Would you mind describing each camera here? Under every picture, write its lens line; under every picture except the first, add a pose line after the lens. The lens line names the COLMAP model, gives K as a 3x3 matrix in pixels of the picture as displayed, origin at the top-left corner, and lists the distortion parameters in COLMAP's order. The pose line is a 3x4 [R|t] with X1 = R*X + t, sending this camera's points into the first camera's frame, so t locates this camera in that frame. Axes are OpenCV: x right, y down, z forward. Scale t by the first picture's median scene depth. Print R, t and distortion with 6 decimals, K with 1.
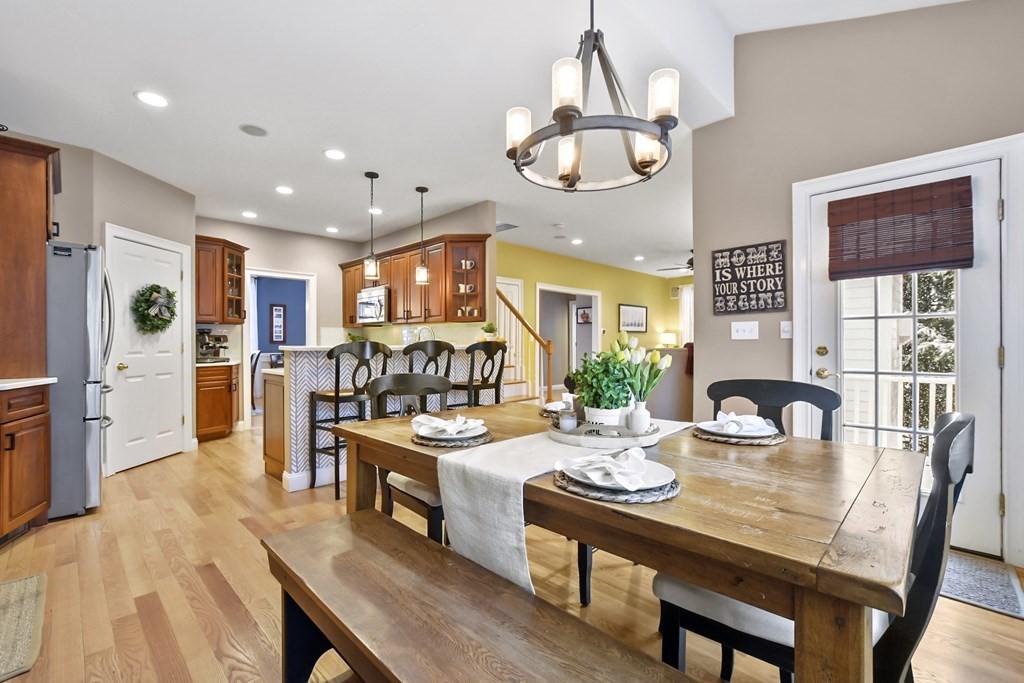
lens RADIAL K [[432.0, 0, 512.0], [0, 432.0, 341.5], [0, 0, 1]] dist [-0.002129, 0.004886]
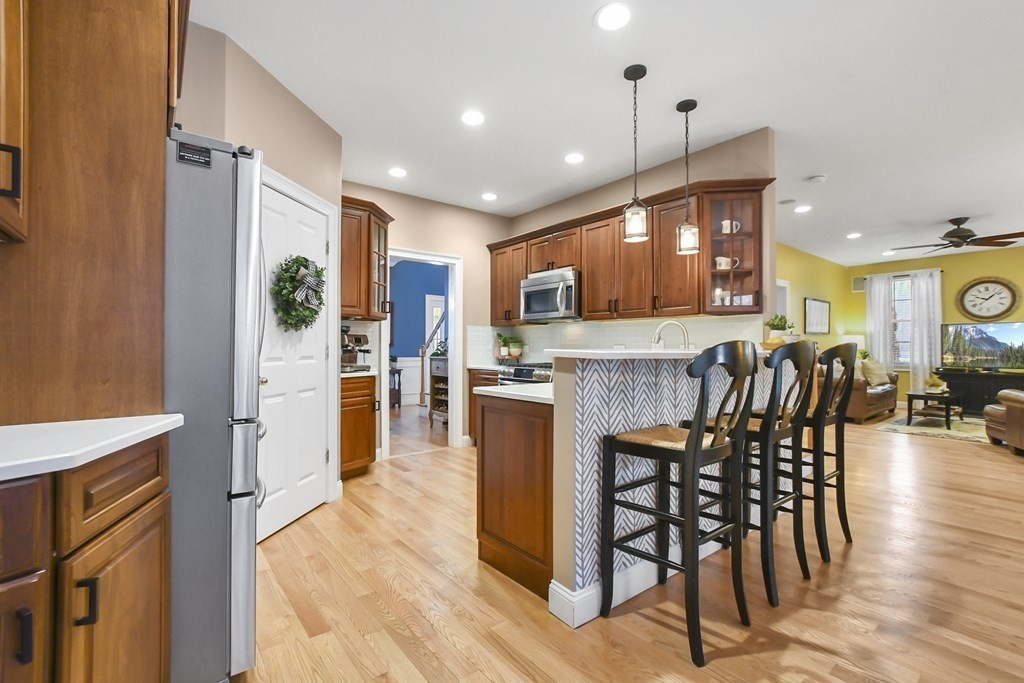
lens RADIAL K [[417.3, 0, 512.0], [0, 417.3, 341.5], [0, 0, 1]] dist [-0.001307, -0.000181]
pose [[0.995621, 0.000871, -0.093482, -0.445662], [-0.001860, 0.999943, -0.010489, 0.005114], [0.093467, 0.010617, 0.995566, 0.397528]]
